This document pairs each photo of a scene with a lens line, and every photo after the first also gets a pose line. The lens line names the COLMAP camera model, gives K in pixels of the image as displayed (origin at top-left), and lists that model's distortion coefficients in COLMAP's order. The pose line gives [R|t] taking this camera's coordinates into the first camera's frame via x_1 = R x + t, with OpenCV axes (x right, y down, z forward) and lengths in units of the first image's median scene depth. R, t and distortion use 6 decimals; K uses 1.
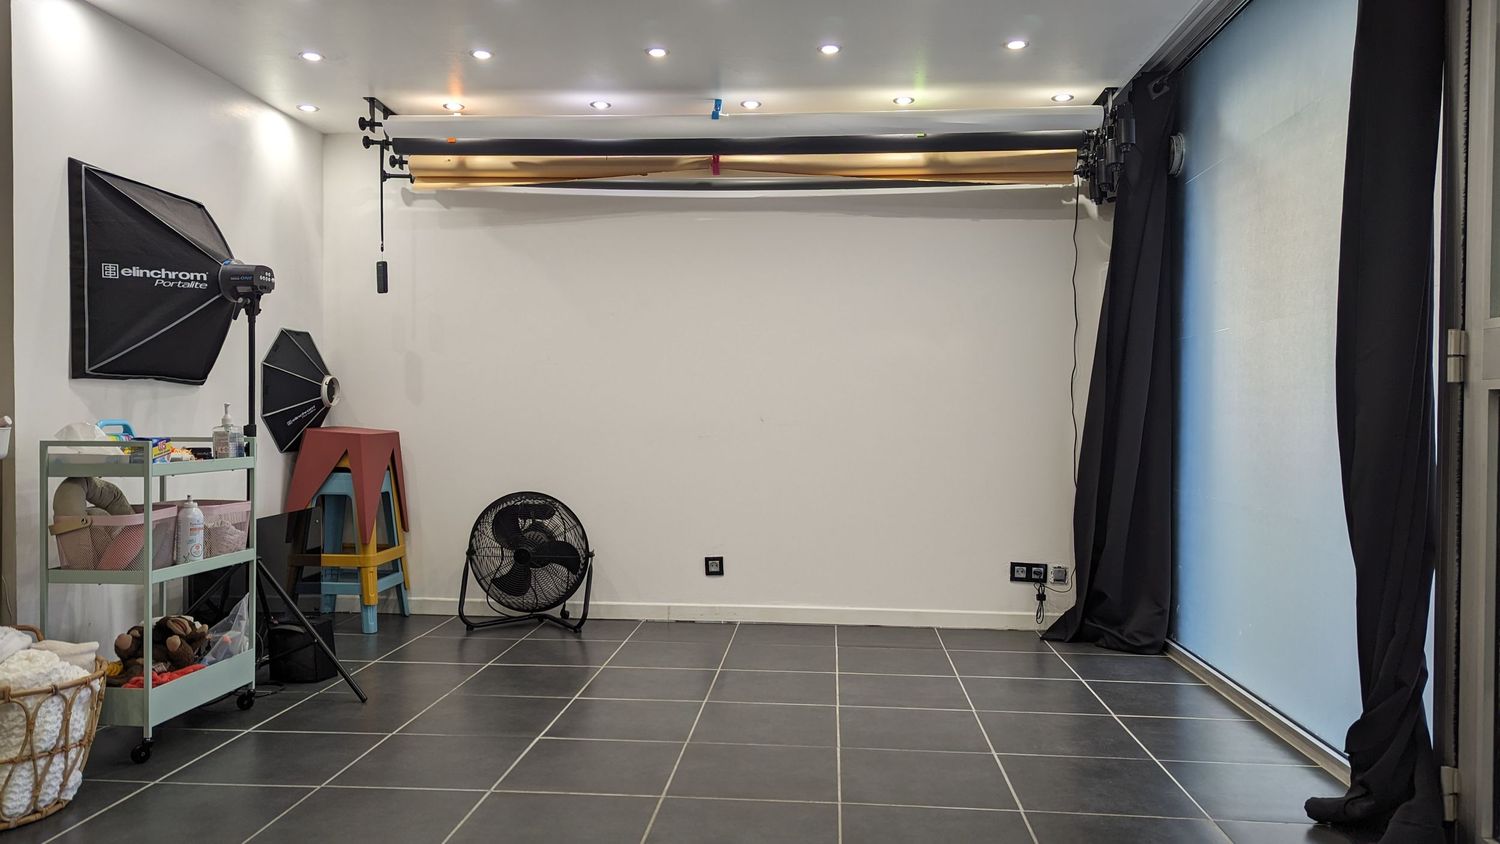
lens RADIAL K [[1076.5, 0, 750.1], [0, 1076.5, 420.4], [0, 0, 1]] dist [0.004031, -0.000126]
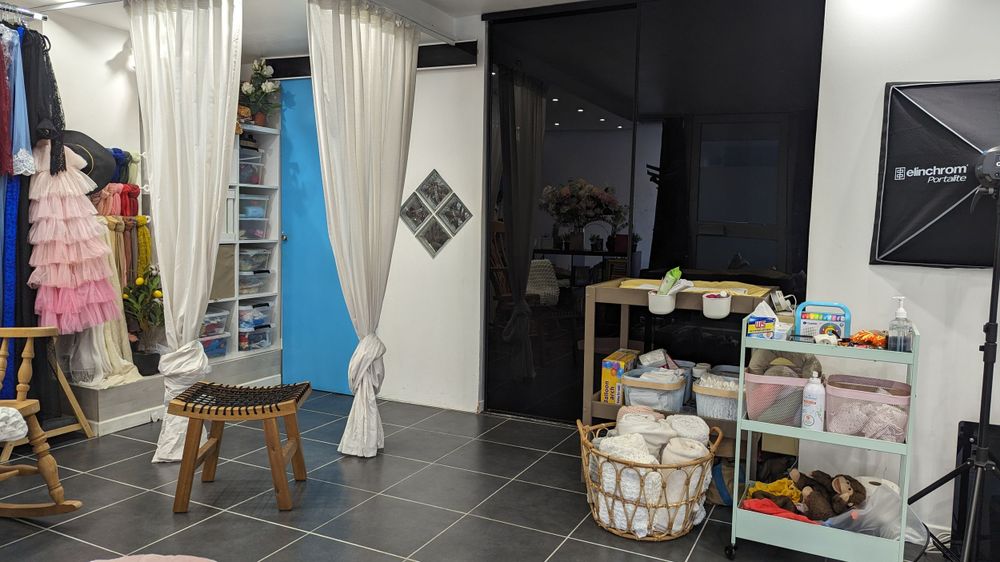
lens RADIAL K [[717.7, 0, 499.0], [0, 717.7, 280.1], [0, 0, 1]] dist [0.004031, -0.000126]
pose [[-0.373003, 0.073756, -0.924894, 0.280058], [-0.034907, 0.995014, 0.093426, -0.080273], [0.927173, 0.067133, -0.368568, 0.872898]]
